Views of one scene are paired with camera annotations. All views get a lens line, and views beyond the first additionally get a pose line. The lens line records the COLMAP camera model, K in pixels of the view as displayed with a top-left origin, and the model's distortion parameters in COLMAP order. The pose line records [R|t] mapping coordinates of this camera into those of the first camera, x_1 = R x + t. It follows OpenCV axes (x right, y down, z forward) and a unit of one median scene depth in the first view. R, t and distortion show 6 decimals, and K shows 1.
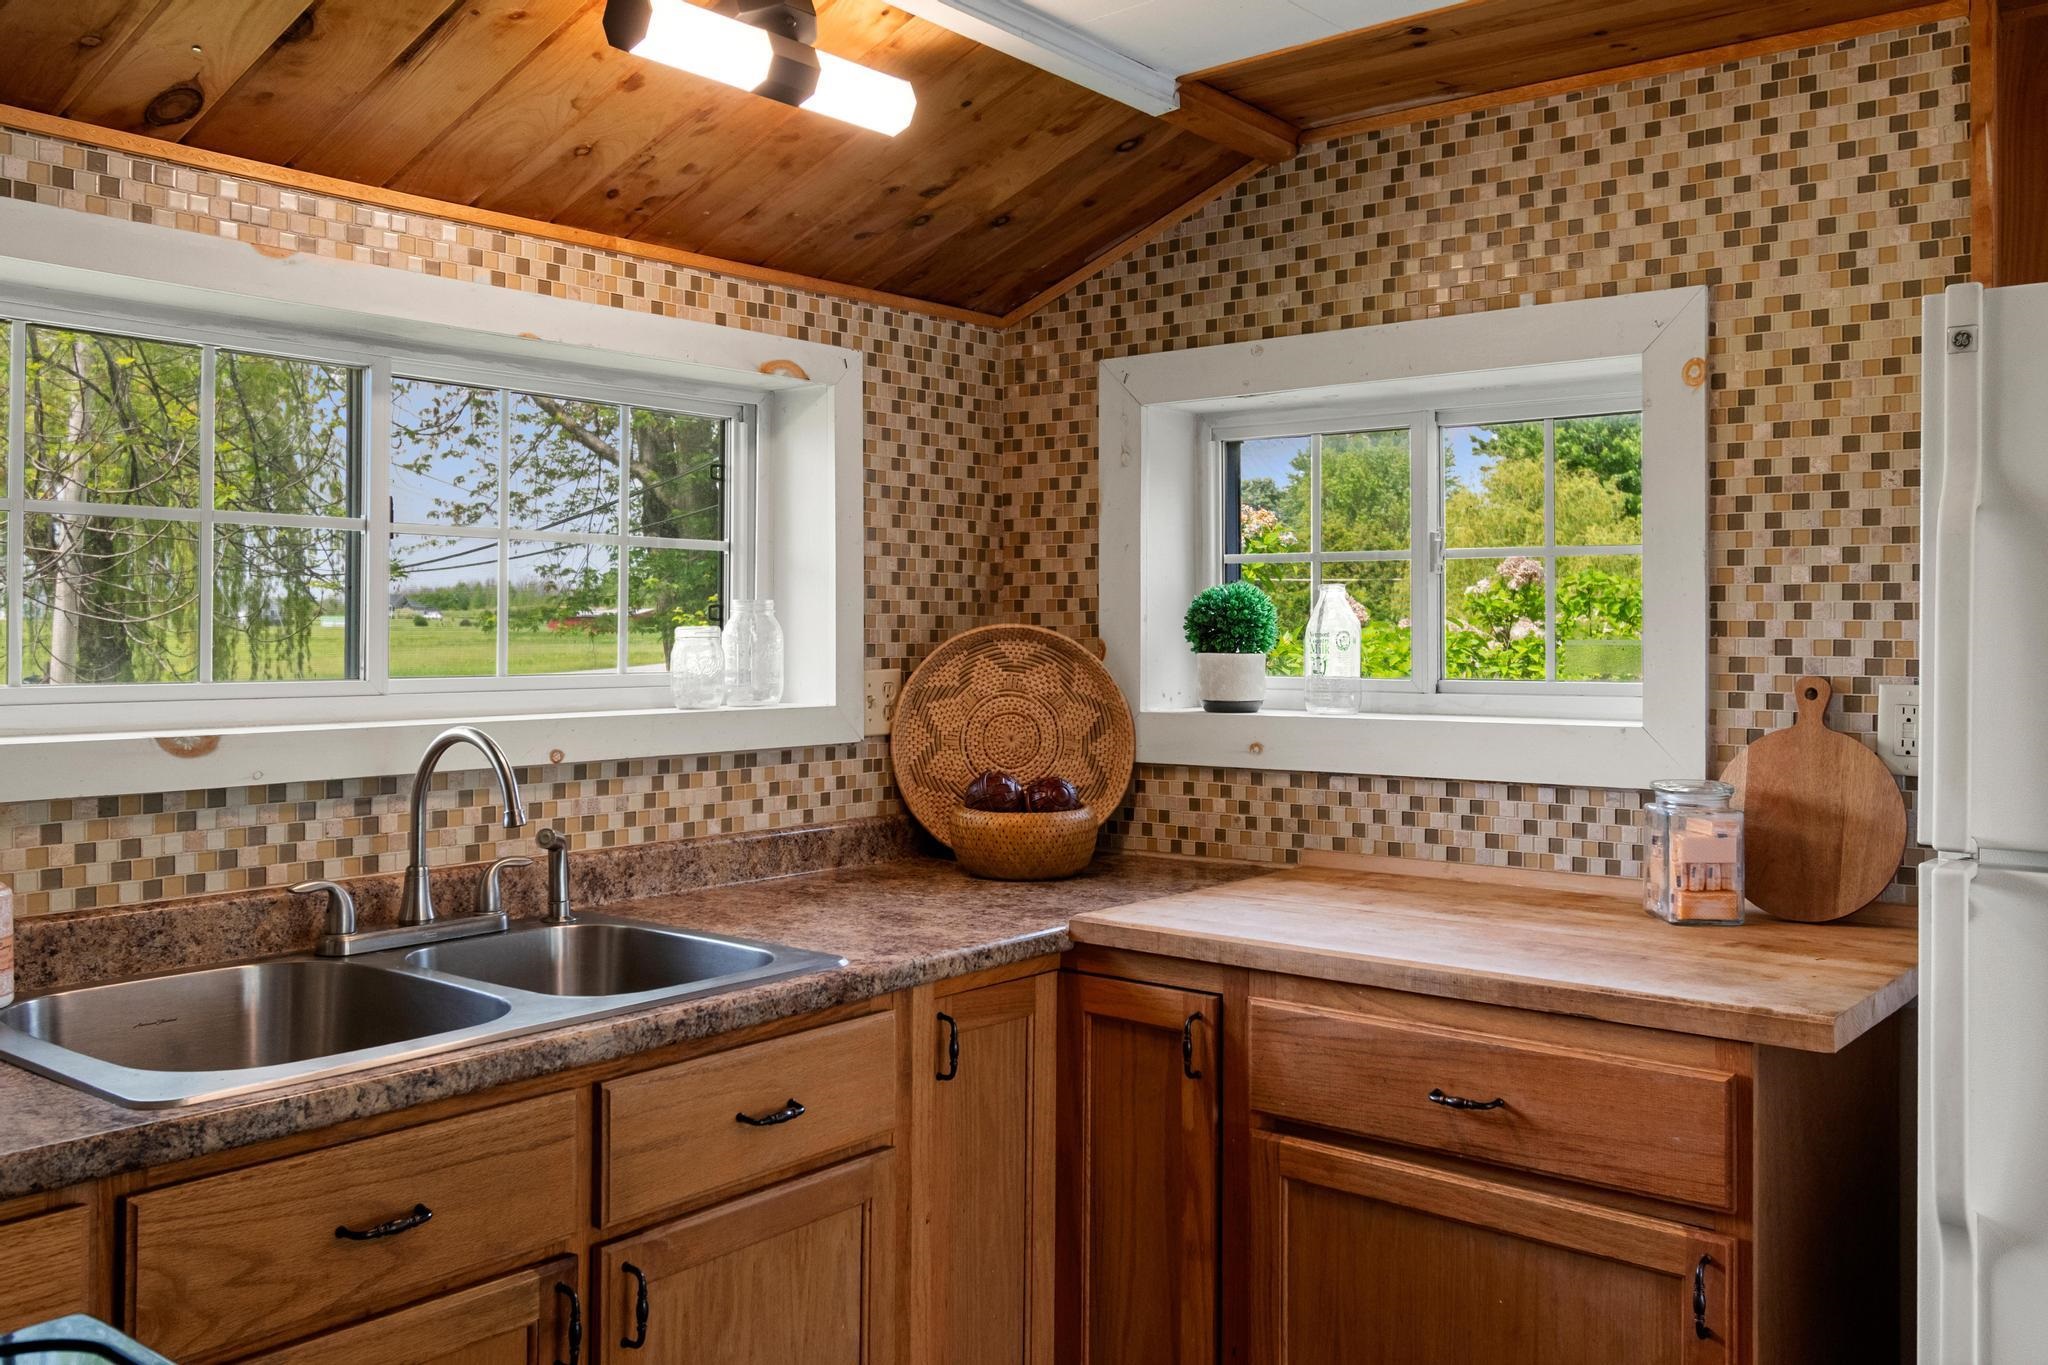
lens RADIAL K [[1669.2, 0, 1060.8], [0, 1669.2, 621.0], [0, 0, 1]] dist [-0.000071, -0.004392]
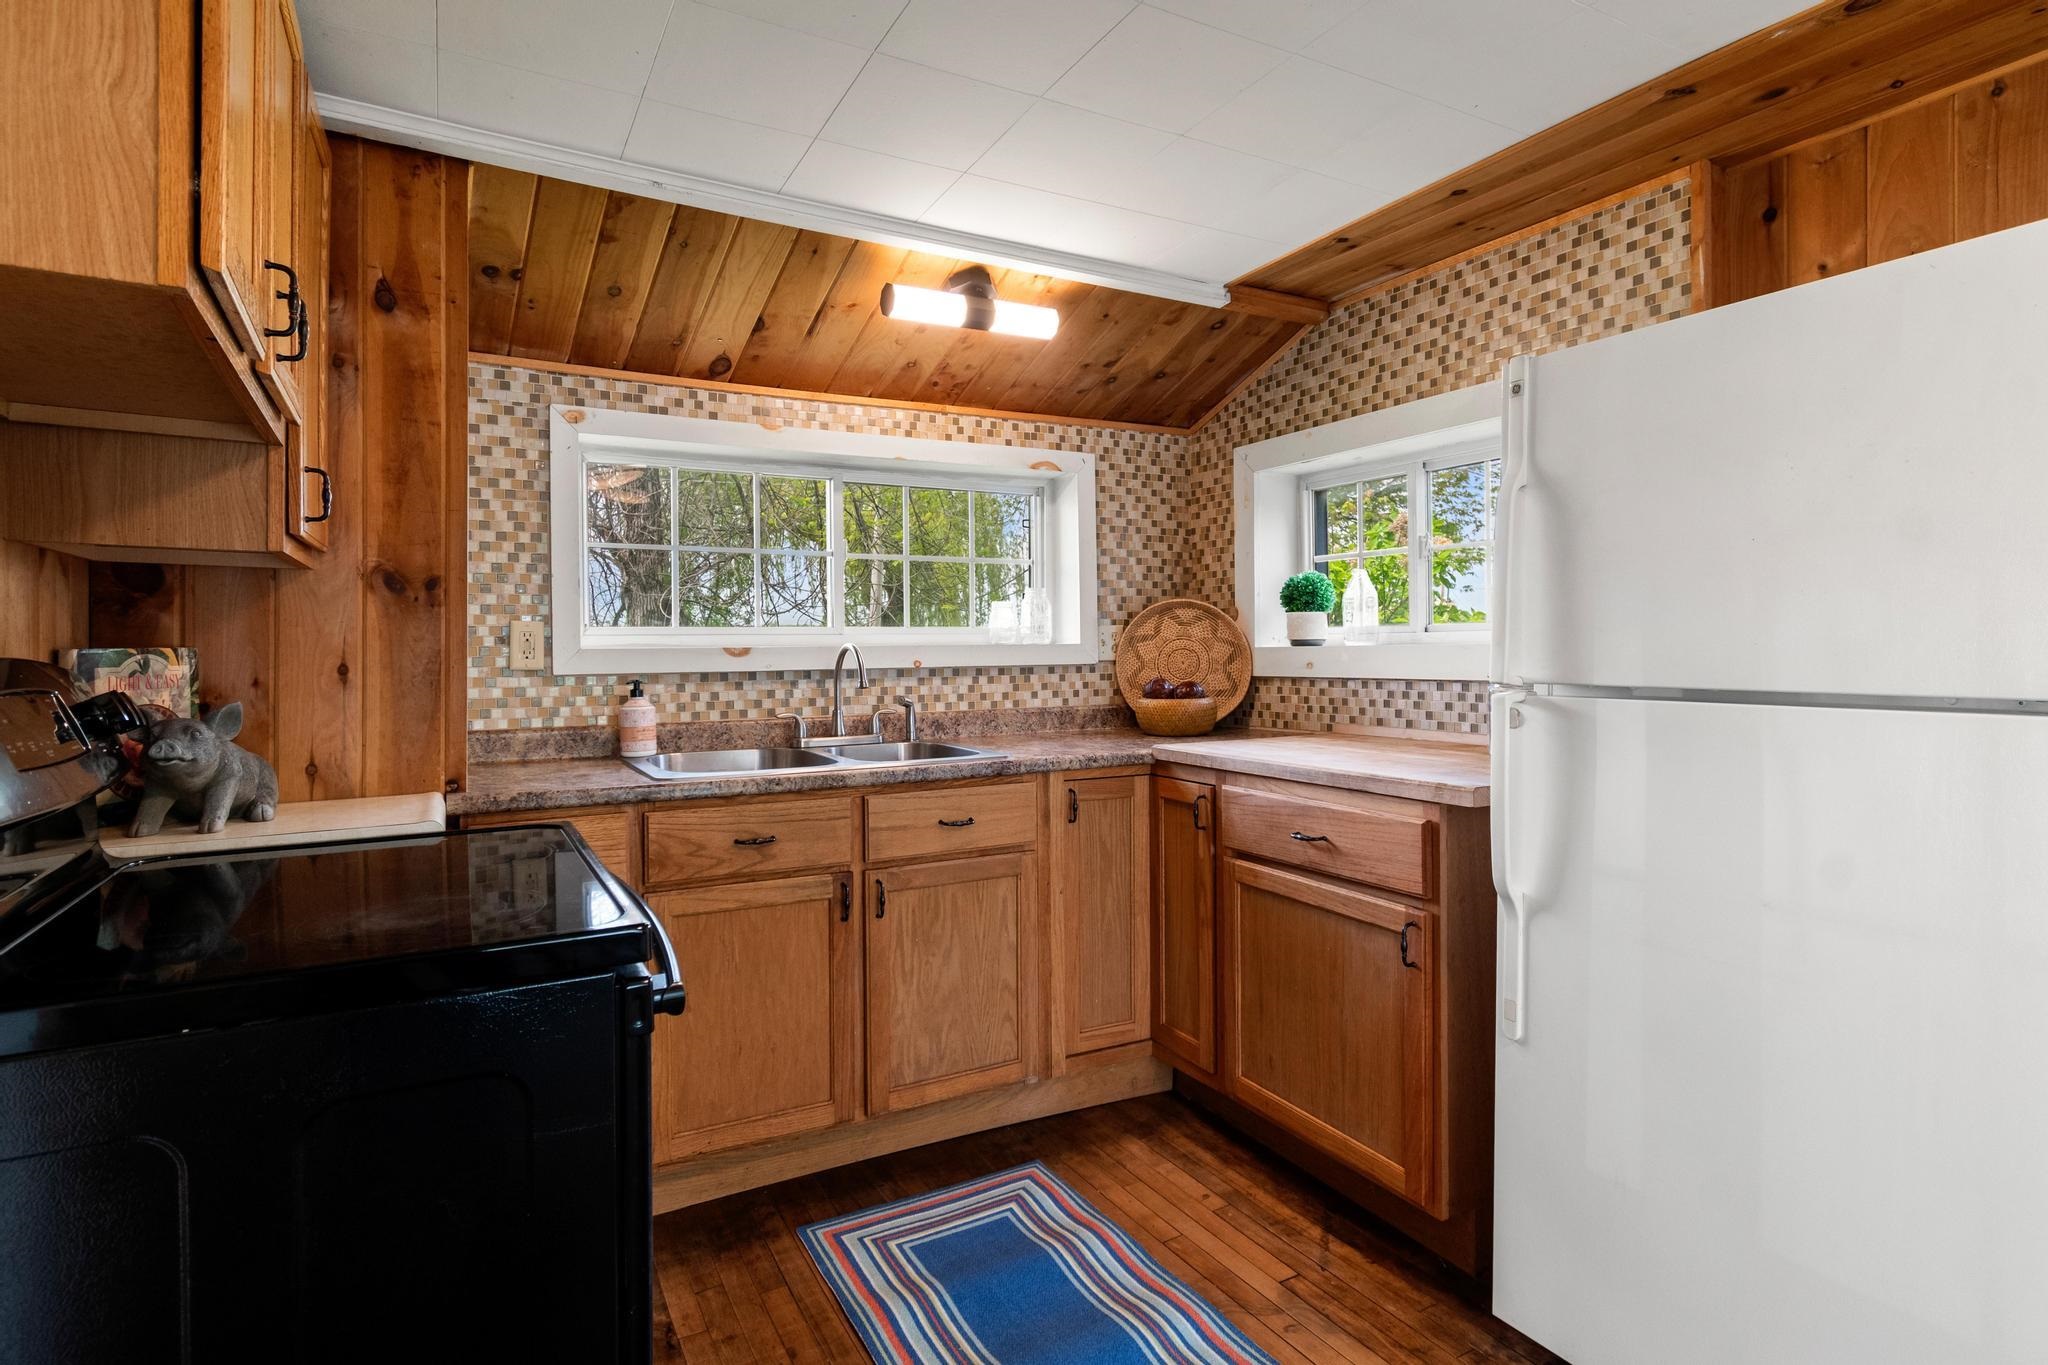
lens RADIAL K [[1035.1, 0, 1055.1], [0, 1035.1, 655.7], [0, 0, 1]] dist [-0.000445, -0.001266]
pose [[0.929886, -0.009324, -0.367730, 0.290226], [0.016380, 0.999737, 0.016070, 0.048689], [0.367484, -0.020966, 0.929794, -0.102967]]
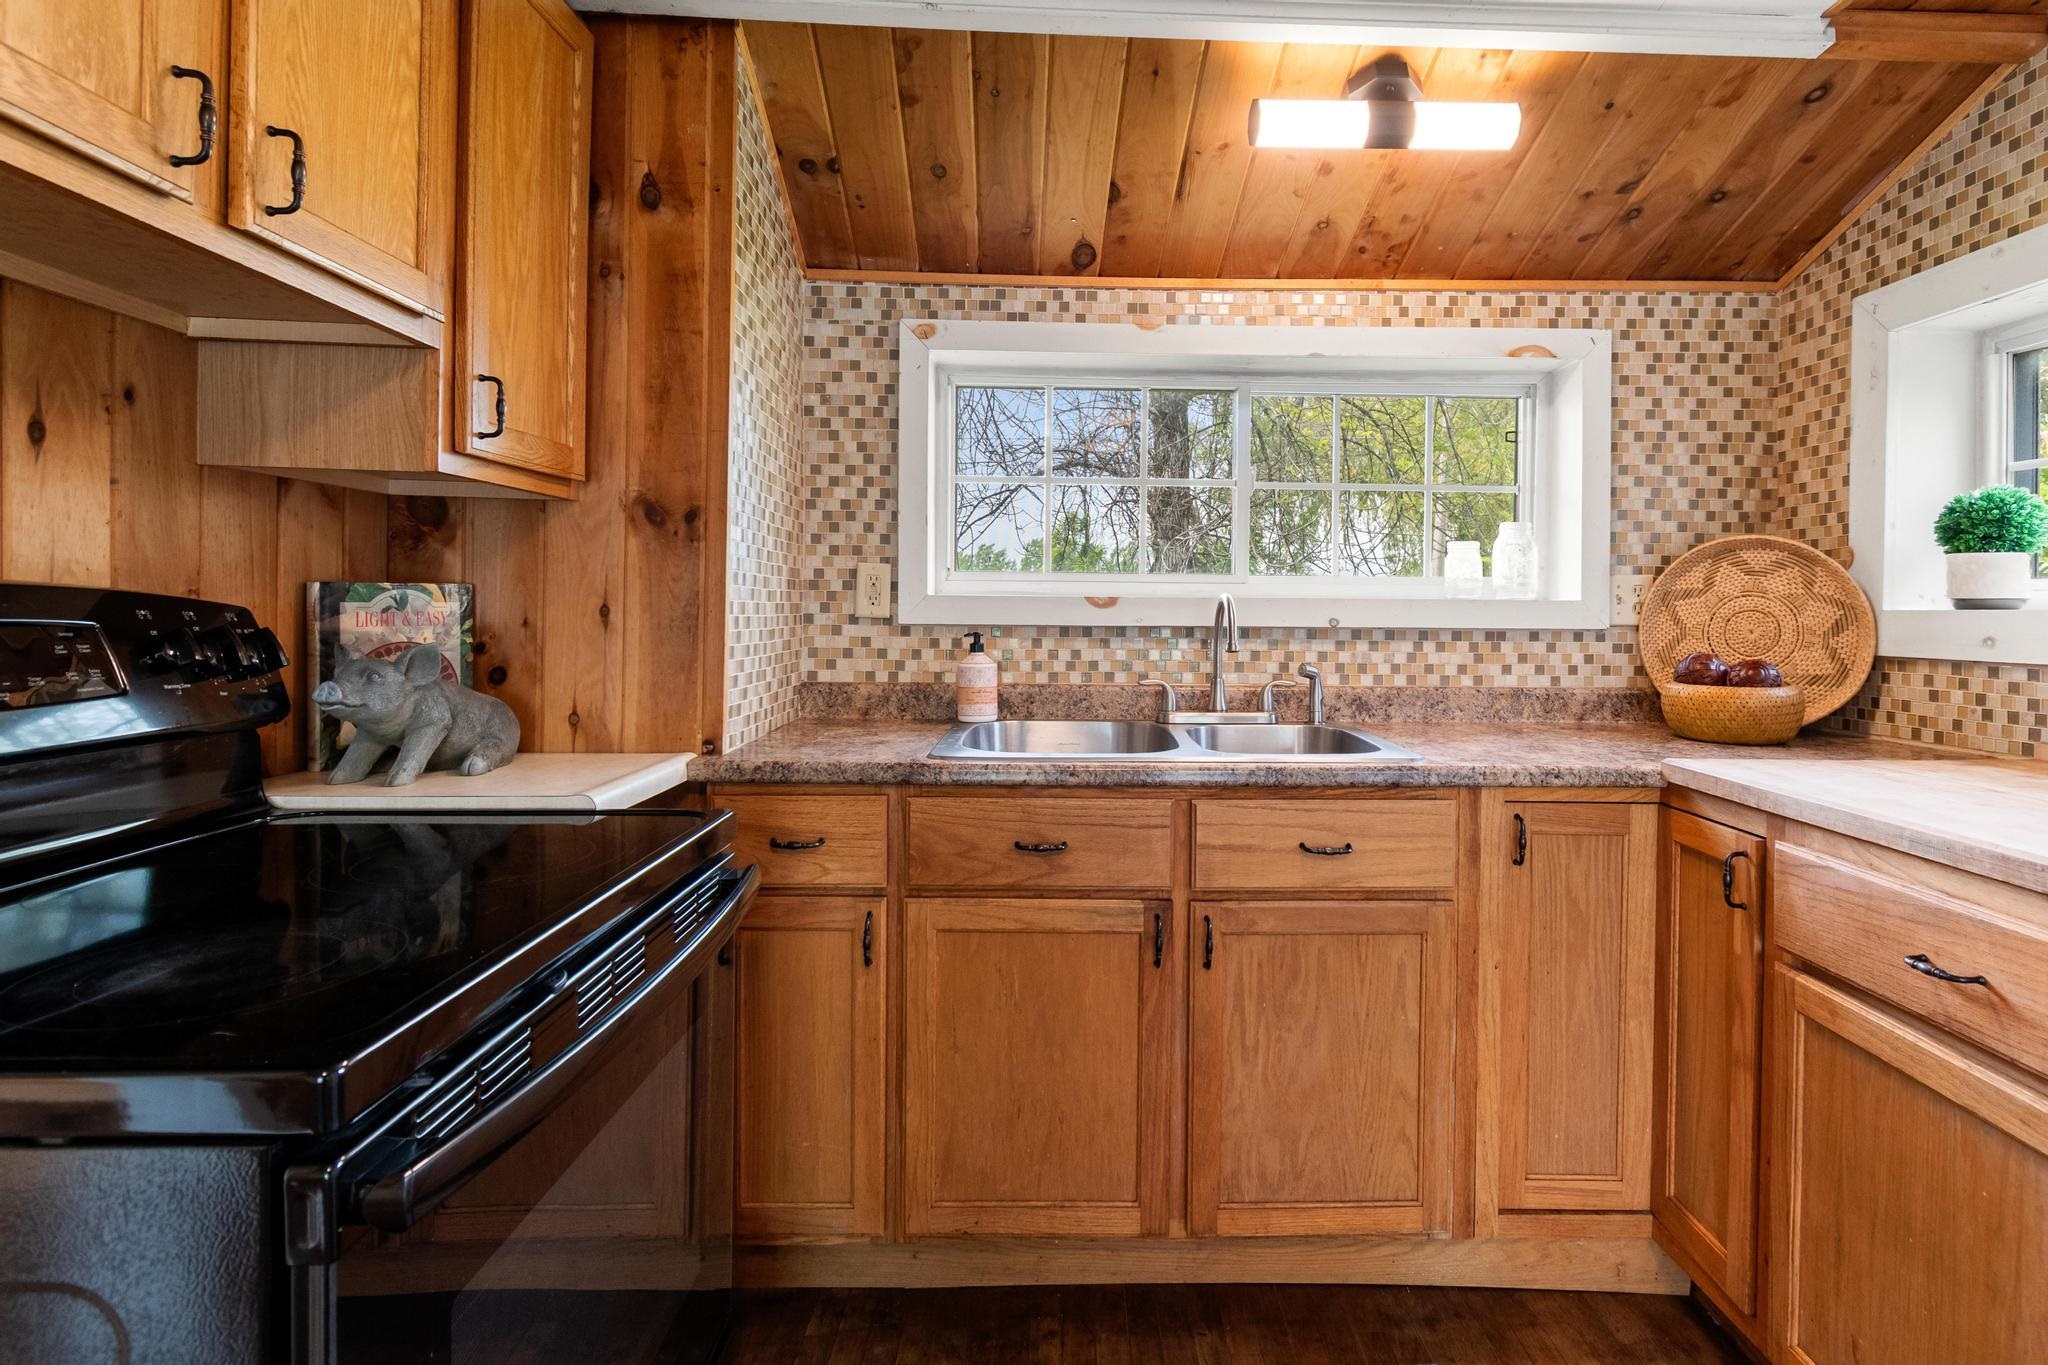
lens RADIAL K [[1050.8, 0, 1107.2], [0, 1050.8, 619.8], [0, 0, 1]] dist [0.004939, -0.005611]
pose [[0.652443, 0.013309, -0.757721, 0.276006], [0.000455, 0.999839, 0.017954, 0.055382], [0.757838, -0.012058, 0.652332, 0.181249]]
